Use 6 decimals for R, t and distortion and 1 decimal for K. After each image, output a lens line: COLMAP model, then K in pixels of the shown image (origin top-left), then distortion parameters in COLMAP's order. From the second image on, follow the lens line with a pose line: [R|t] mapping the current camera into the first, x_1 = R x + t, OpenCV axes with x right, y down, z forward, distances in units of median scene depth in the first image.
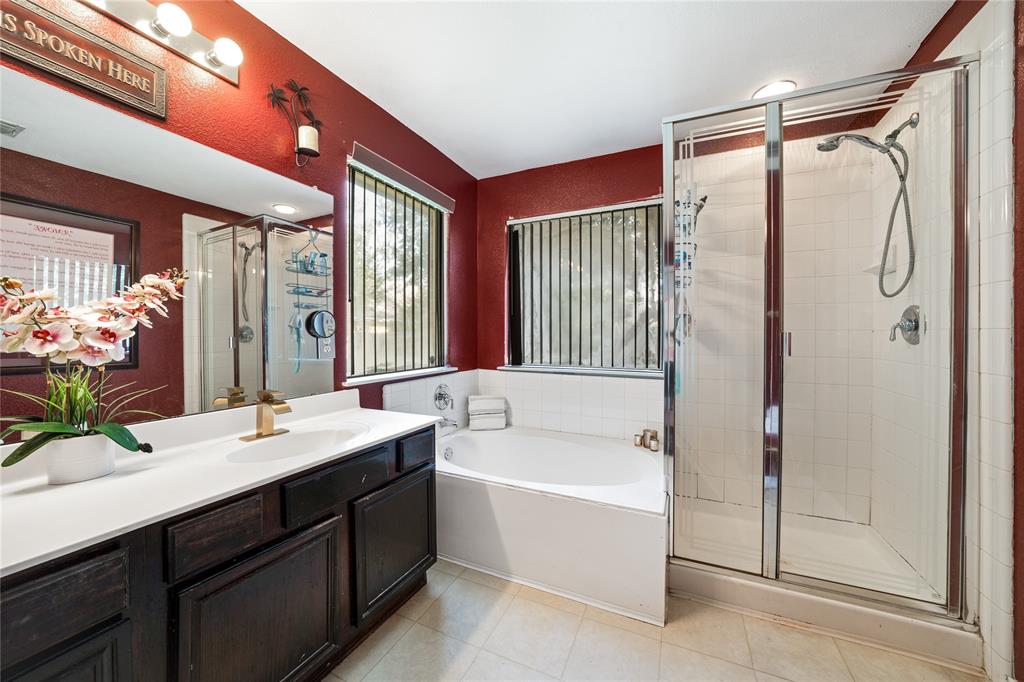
lens RADIAL K [[360.5, 0, 514.7], [0, 360.5, 337.2], [0, 0, 1]] dist [-0.029900, 0.006101]
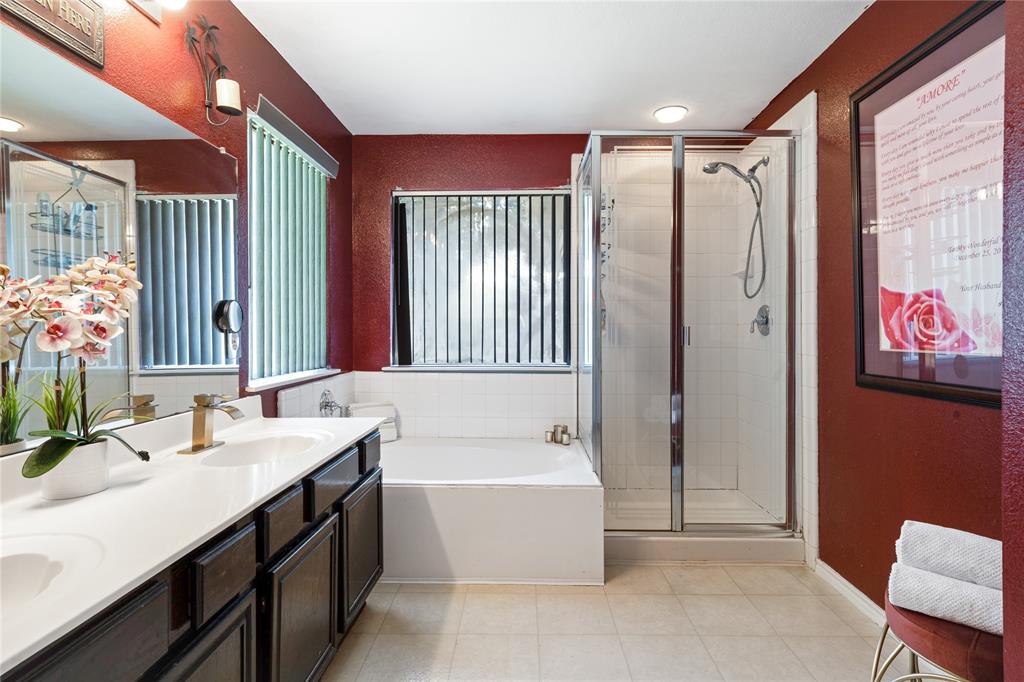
lens RADIAL K [[499.2, 0, 510.6], [0, 499.2, 329.8], [0, 0, 1]] dist [0.002625, 0.000288]
pose [[0.925093, -0.002679, 0.379732, -0.342533], [0.003831, 0.999990, -0.002279, -0.000059], [-0.379722, 0.003563, 0.925094, -0.277884]]
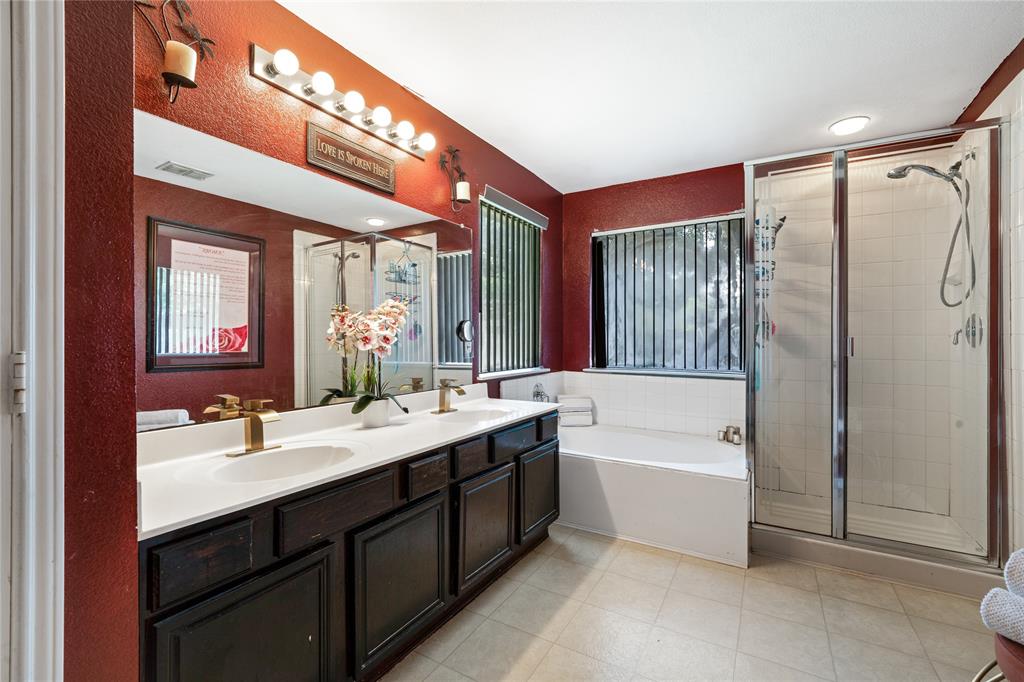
lens RADIAL K [[417.9, 0, 517.9], [0, 417.9, 338.6], [0, 0, 1]] dist [-0.014058, 0.004867]
pose [[0.994130, 0.000347, -0.108188, -0.174100], [-0.001101, 0.999976, -0.006909, 0.001633], [0.108183, 0.006988, 0.994106, -0.427642]]
